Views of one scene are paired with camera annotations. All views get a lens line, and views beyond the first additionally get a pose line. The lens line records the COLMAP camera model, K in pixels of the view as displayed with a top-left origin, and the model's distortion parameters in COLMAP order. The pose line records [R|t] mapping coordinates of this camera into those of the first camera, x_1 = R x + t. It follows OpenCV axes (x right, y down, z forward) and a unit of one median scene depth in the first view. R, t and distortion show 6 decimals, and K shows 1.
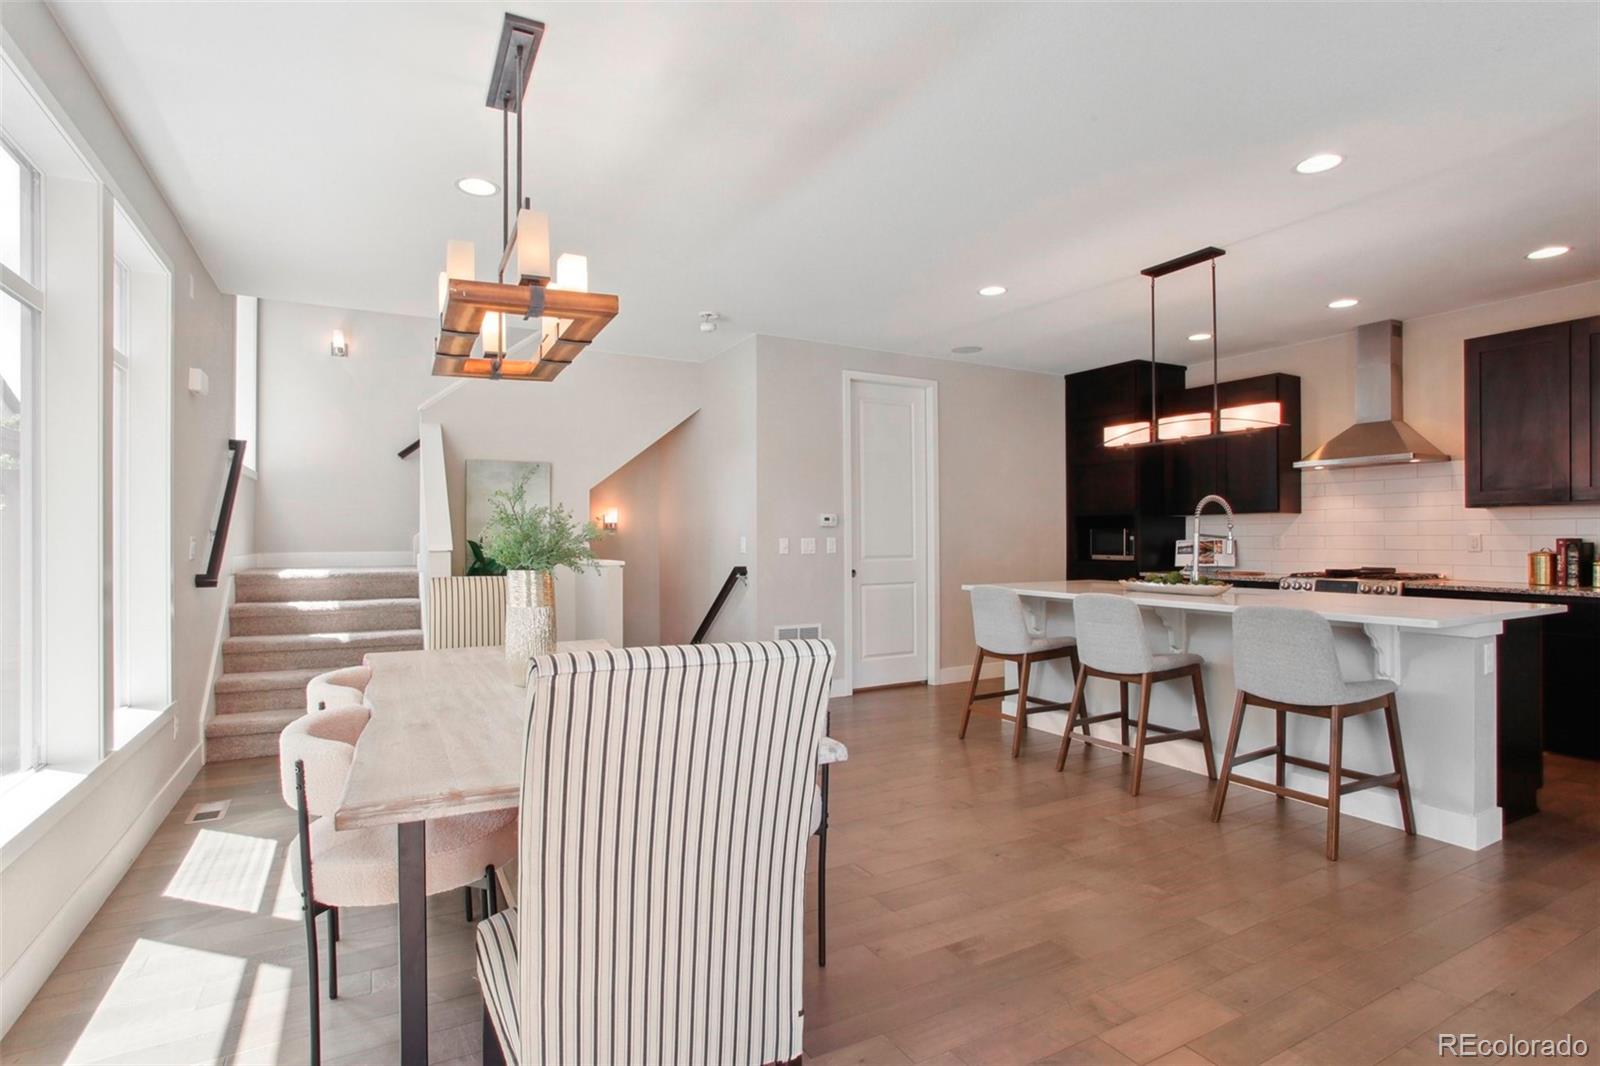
lens RADIAL K [[799.3, 0, 799.5], [0, 799.3, 538.1], [0, 0, 1]] dist [-0.004423, -0.000404]
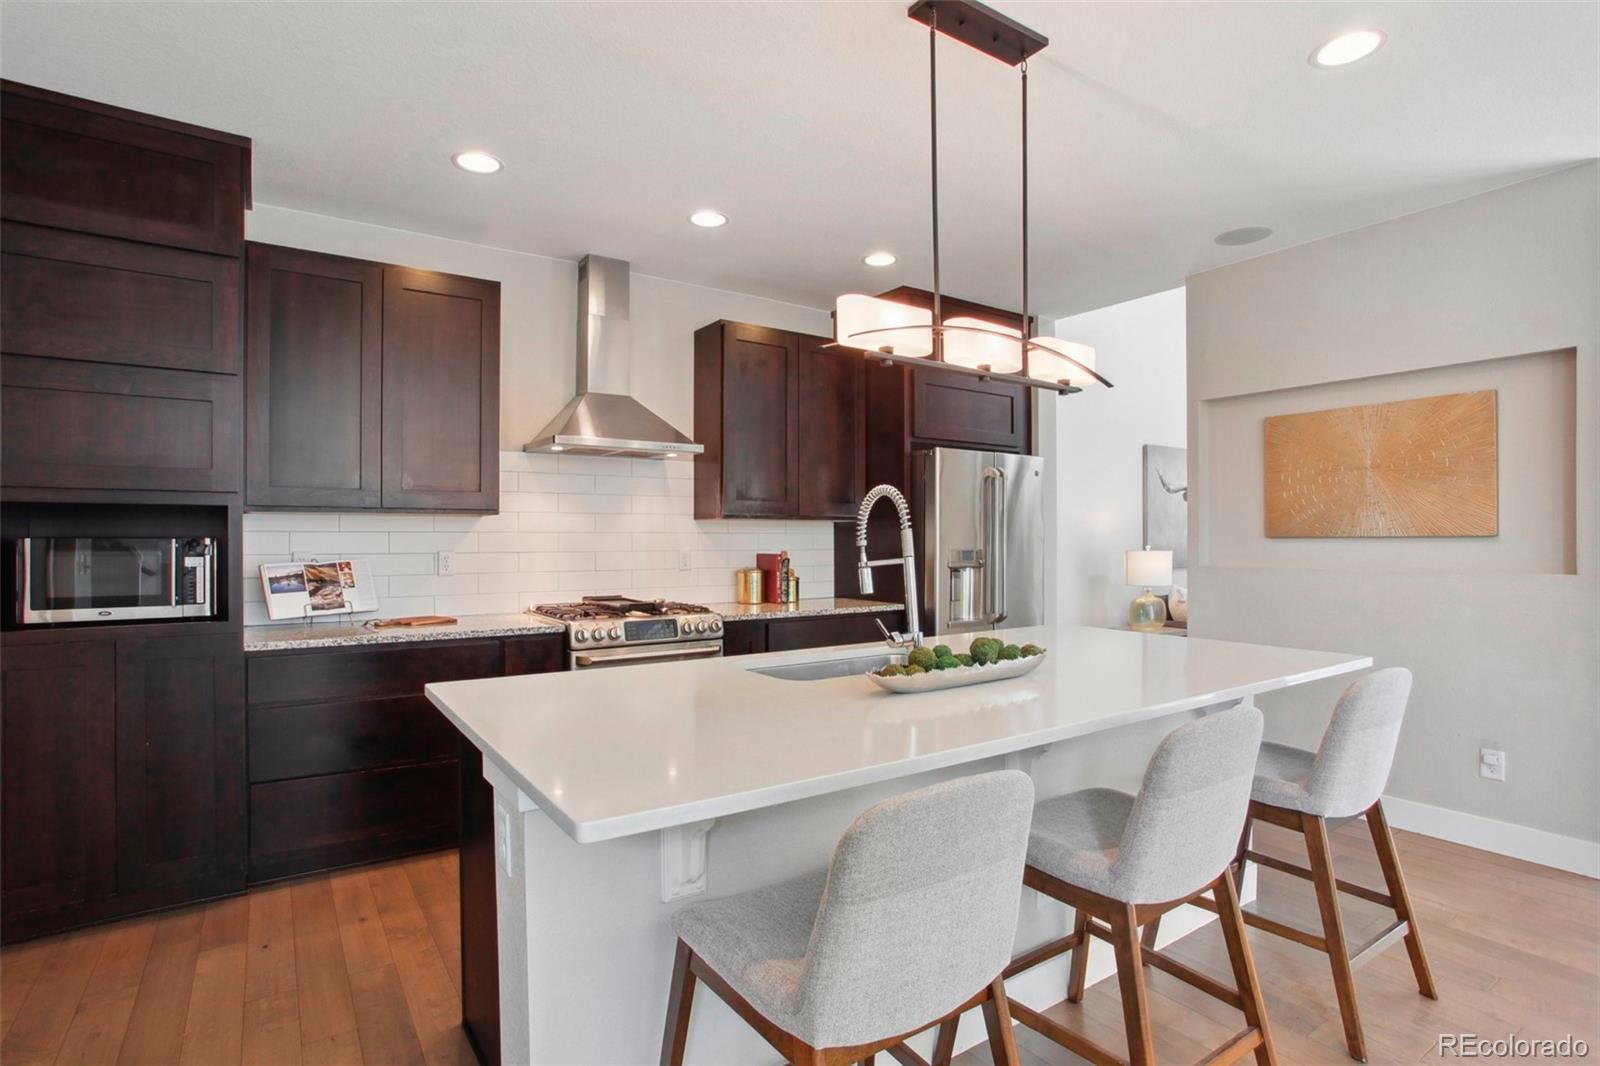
lens RADIAL K [[799.3, 0, 800.8], [0, 799.3, 539.2], [0, 0, 1]] dist [-0.004423, -0.000404]
pose [[-0.095653, 0.000568, 0.995415, -0.007775], [-0.002945, 0.999995, -0.000854, -0.011864], [-0.995410, -0.003013, -0.095651, 0.763288]]
